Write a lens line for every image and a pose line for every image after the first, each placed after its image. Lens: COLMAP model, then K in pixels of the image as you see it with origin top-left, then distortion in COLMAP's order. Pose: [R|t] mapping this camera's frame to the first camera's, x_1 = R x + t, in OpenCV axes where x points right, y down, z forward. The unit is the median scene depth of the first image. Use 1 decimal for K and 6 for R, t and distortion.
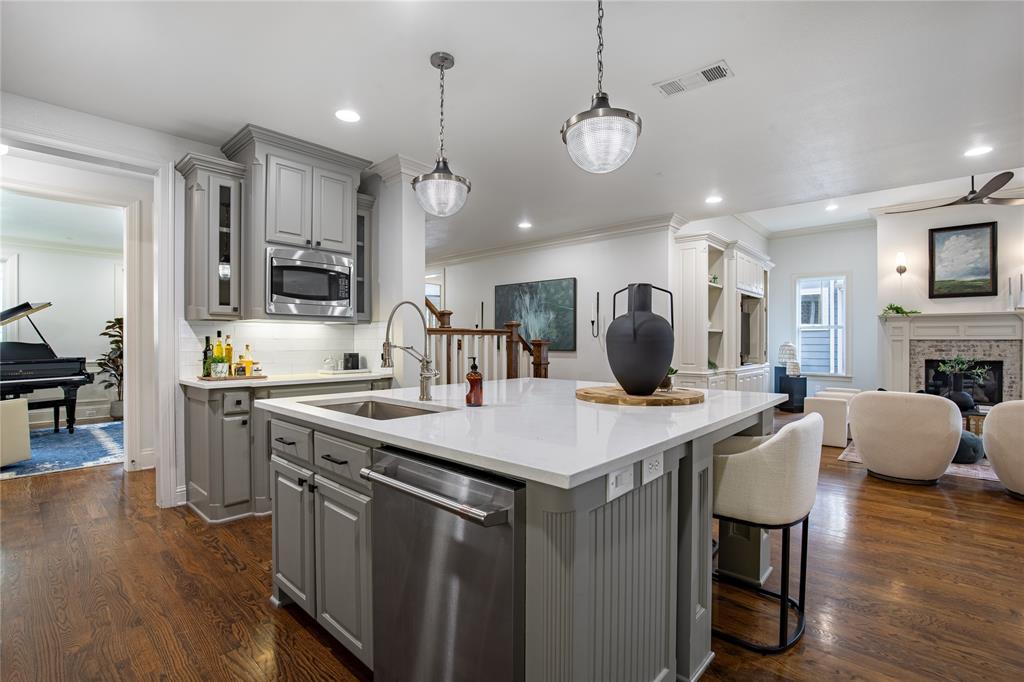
lens RADIAL K [[471.7, 0, 505.5], [0, 471.7, 342.0], [0, 0, 1]] dist [-0.027981, 0.002505]
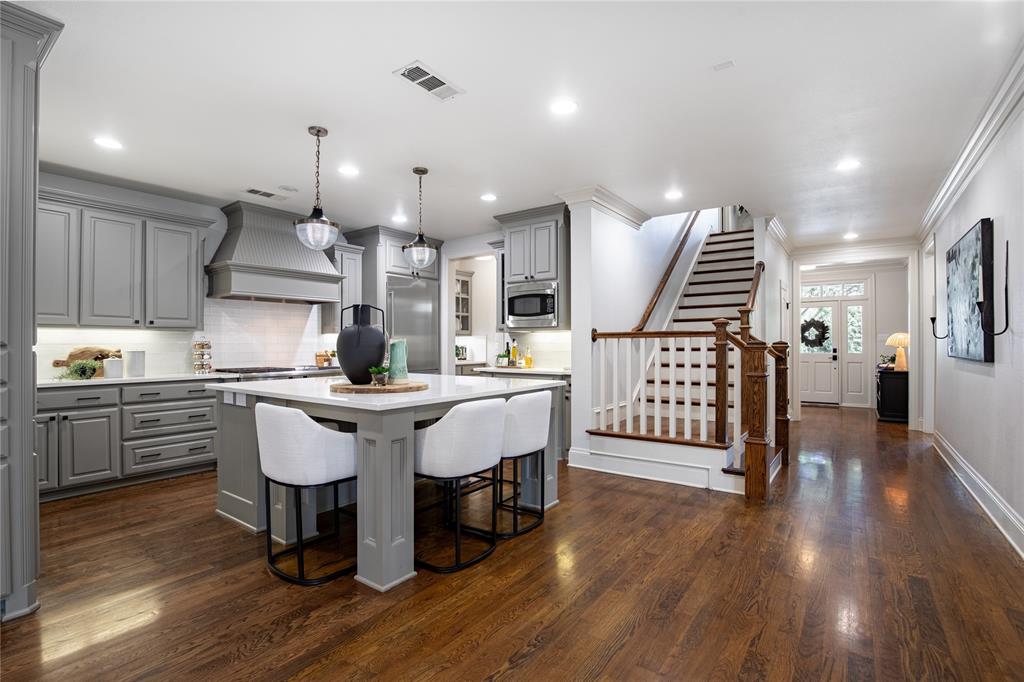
lens RADIAL K [[471.7, 0, 518.1], [0, 471.7, 344.7], [0, 0, 1]] dist [-0.027981, 0.002505]
pose [[0.124629, -0.000257, -0.992203, 0.596017], [0.003742, 0.999993, 0.000211, -0.001065], [0.992196, -0.003739, 0.124629, 0.445981]]
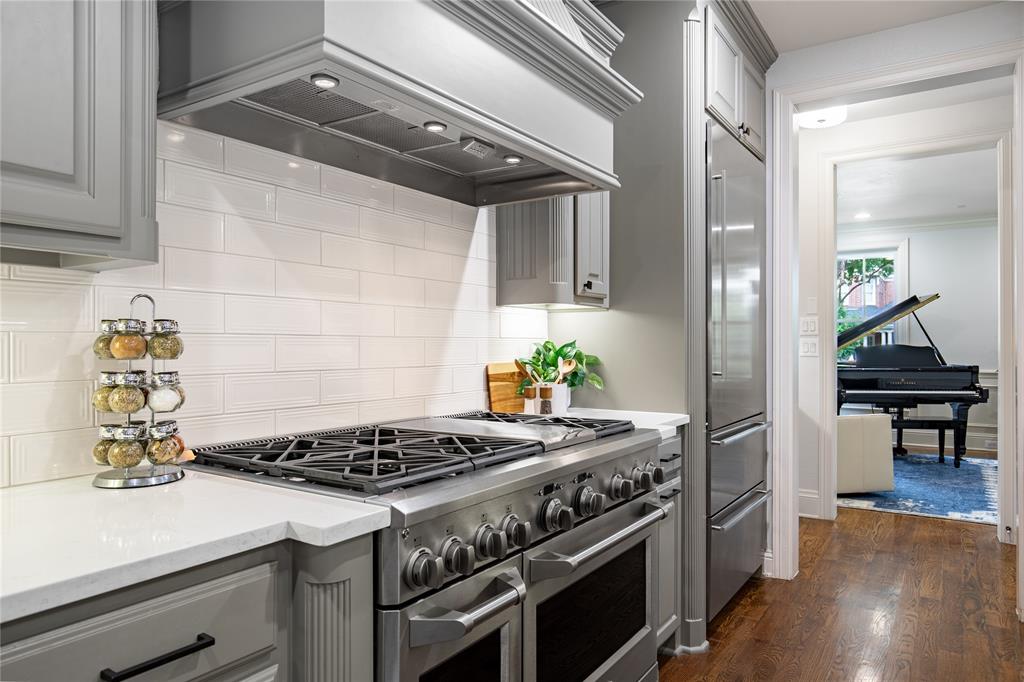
lens RADIAL K [[665.5, 0, 515.5], [0, 665.5, 340.2], [0, 0, 1]] dist [0.004191, 0.001606]
pose [[0.164181, -0.006397, -0.986409, 0.004779], [0.000091, 0.999979, -0.006470, 0.000016], [0.986430, 0.000973, 0.164178, 0.110559]]
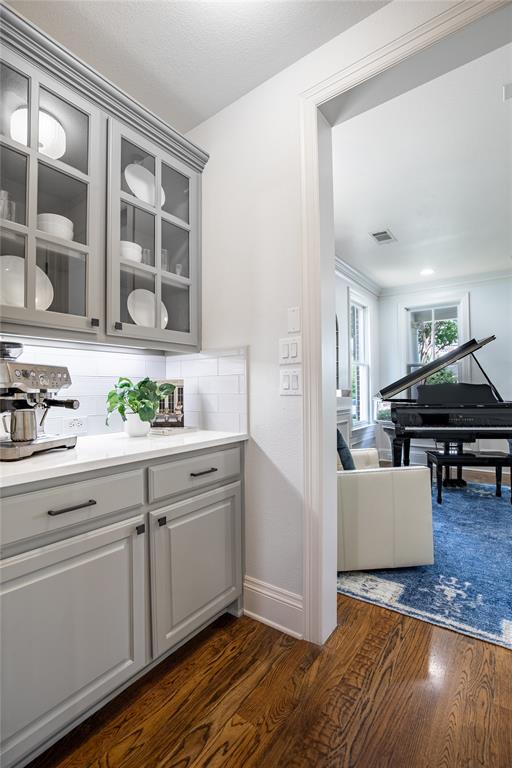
lens RADIAL K [[353.8, 0, 256.5], [0, 353.8, 382.9], [0, 0, 1]] dist [-0.027981, 0.002505]
pose [[0.117130, -0.015554, -0.992995, -0.409404], [0.006606, 0.999867, -0.014882, 0.007558], [0.993095, -0.004817, 0.117217, 0.494291]]
